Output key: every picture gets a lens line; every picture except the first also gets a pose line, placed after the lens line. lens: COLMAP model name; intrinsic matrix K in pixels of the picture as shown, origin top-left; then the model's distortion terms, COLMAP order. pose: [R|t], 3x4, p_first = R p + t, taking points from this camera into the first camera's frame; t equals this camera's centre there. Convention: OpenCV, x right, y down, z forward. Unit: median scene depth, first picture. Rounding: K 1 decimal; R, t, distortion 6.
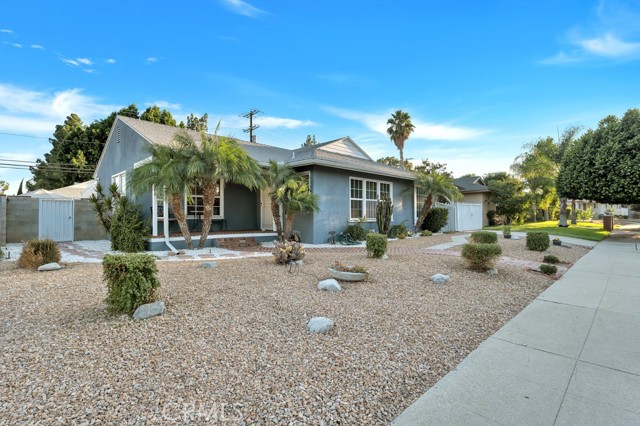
lens RADIAL K [[307.0, 0, 320.0], [0, 307.0, 213.0], [0, 0, 1]] dist [-0.002889, -0.000304]
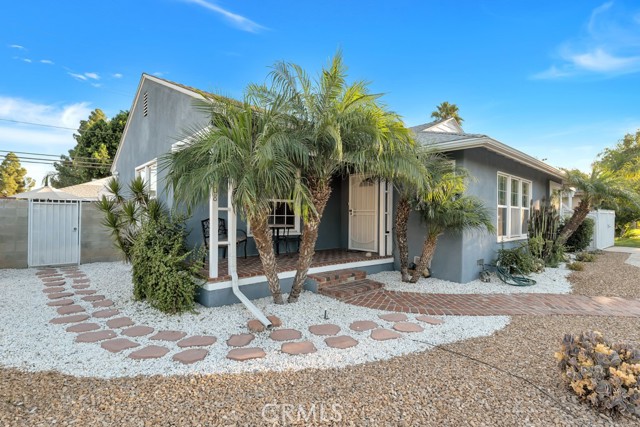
lens RADIAL K [[307.0, 0, 320.0], [0, 307.0, 213.5], [0, 0, 1]] dist [-0.002889, -0.000304]
pose [[0.998361, 0.013637, -0.055580, -0.240597], [-0.013418, 0.999901, 0.004307, -0.029272], [0.055633, -0.003555, 0.998445, 0.355400]]
